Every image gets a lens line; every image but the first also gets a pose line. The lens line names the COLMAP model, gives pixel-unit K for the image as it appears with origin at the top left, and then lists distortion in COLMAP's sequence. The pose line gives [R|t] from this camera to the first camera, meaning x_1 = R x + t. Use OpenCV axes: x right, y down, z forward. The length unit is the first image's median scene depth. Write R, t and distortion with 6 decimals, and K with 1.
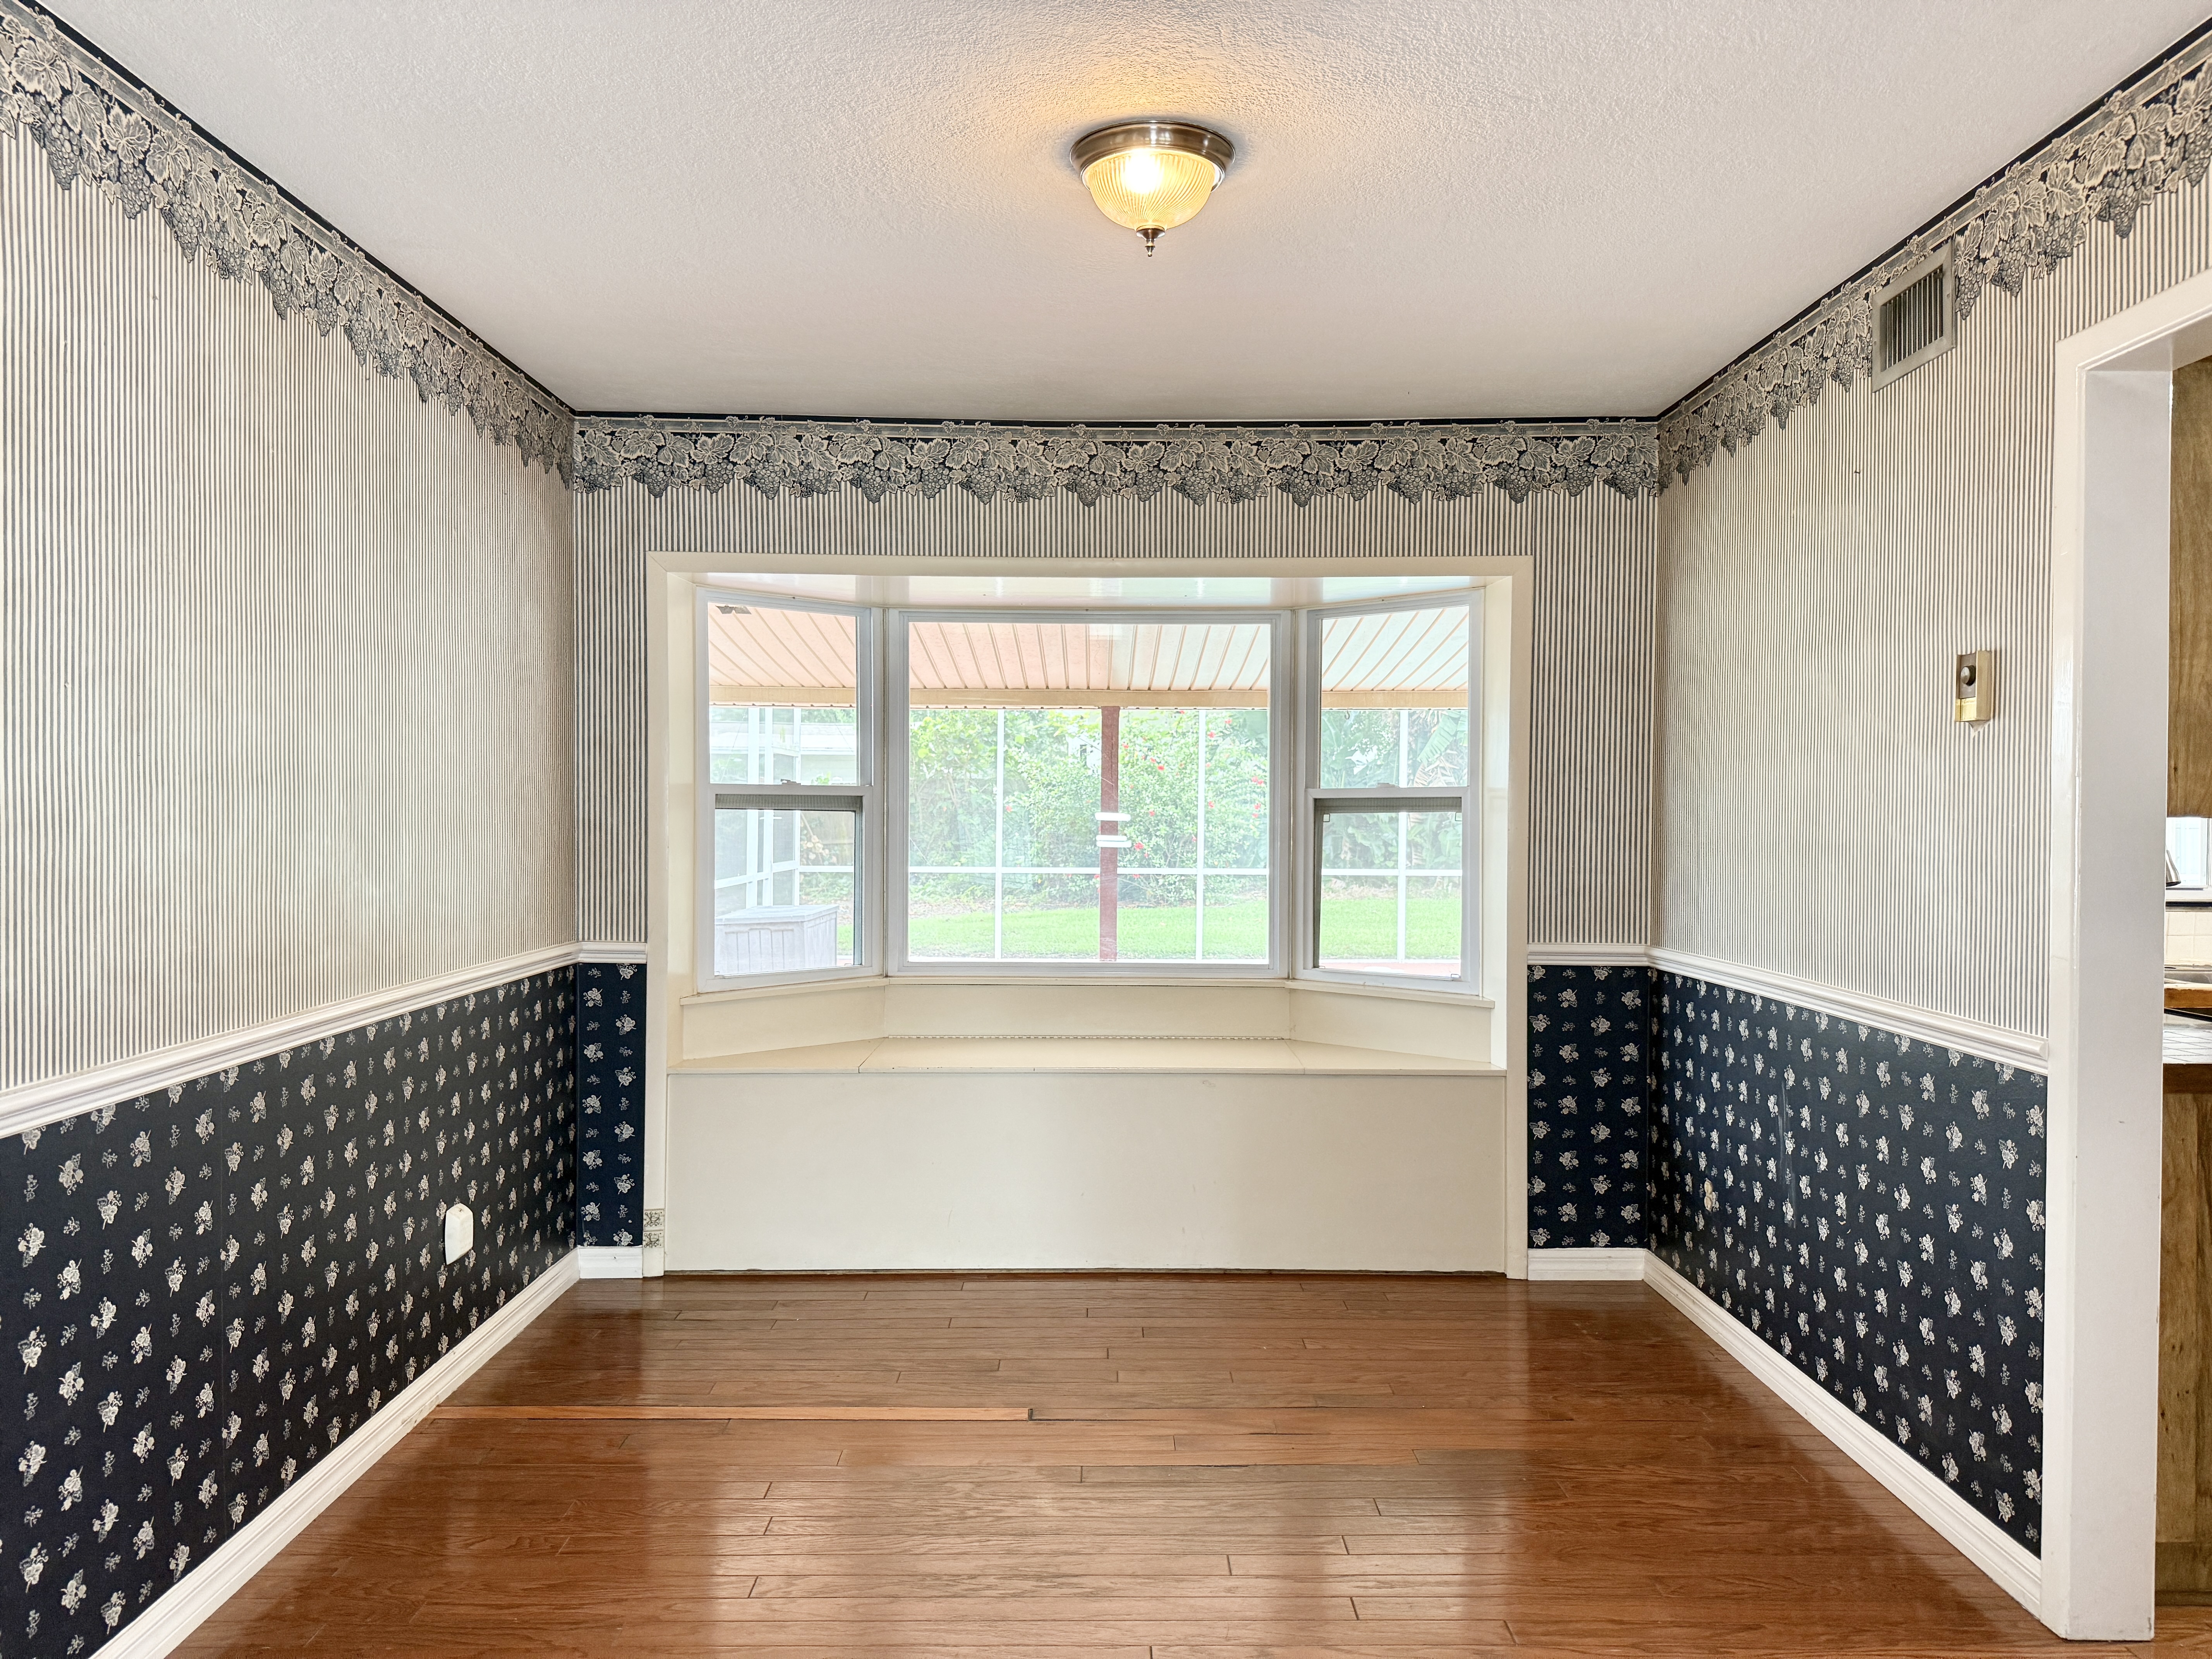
lens RADIAL K [[1535.0, 0, 1109.0], [0, 1535.0, 842.9], [0, 0, 1]] dist [0.163988, -0.338932]
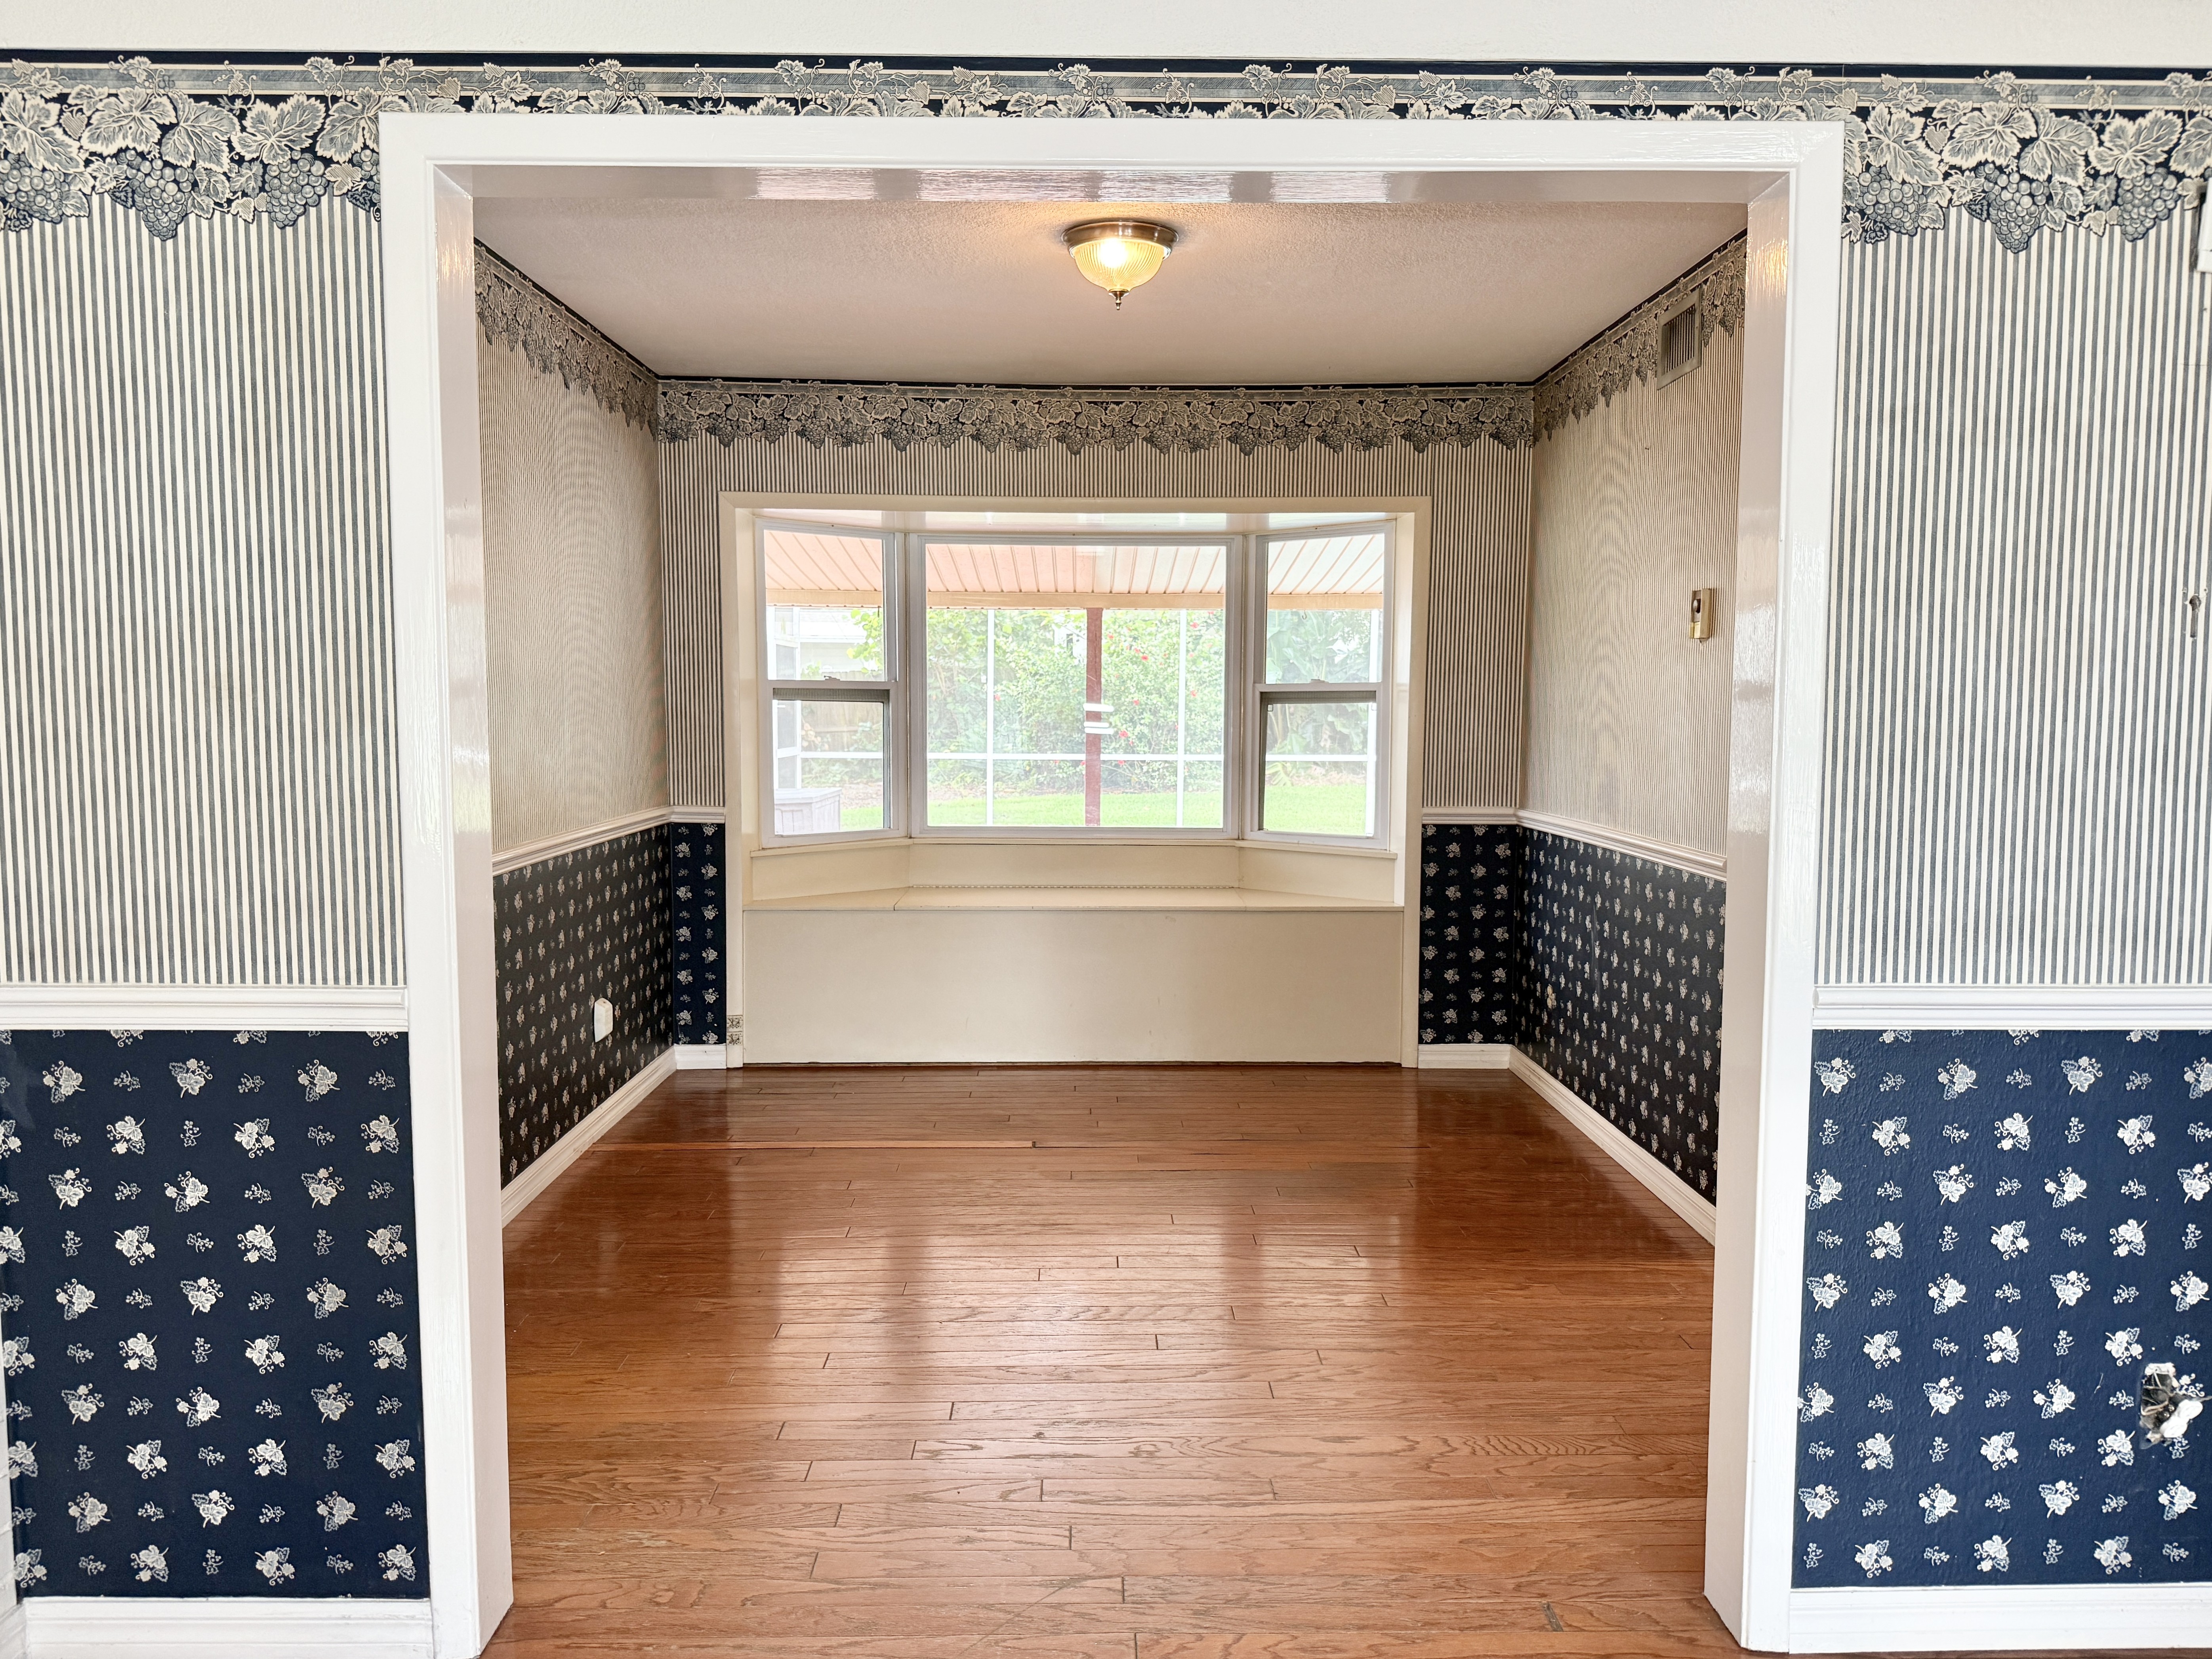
lens RADIAL K [[1544.3, 0, 1106.0], [0, 1544.3, 829.5], [0, 0, 1]] dist [0.105588, -0.177899]
pose [[0.999977, -0.000484, 0.006769, 0.003079], [0.000055, 0.998001, 0.063195, 0.003207], [-0.006786, -0.063193, 0.997978, -0.258879]]
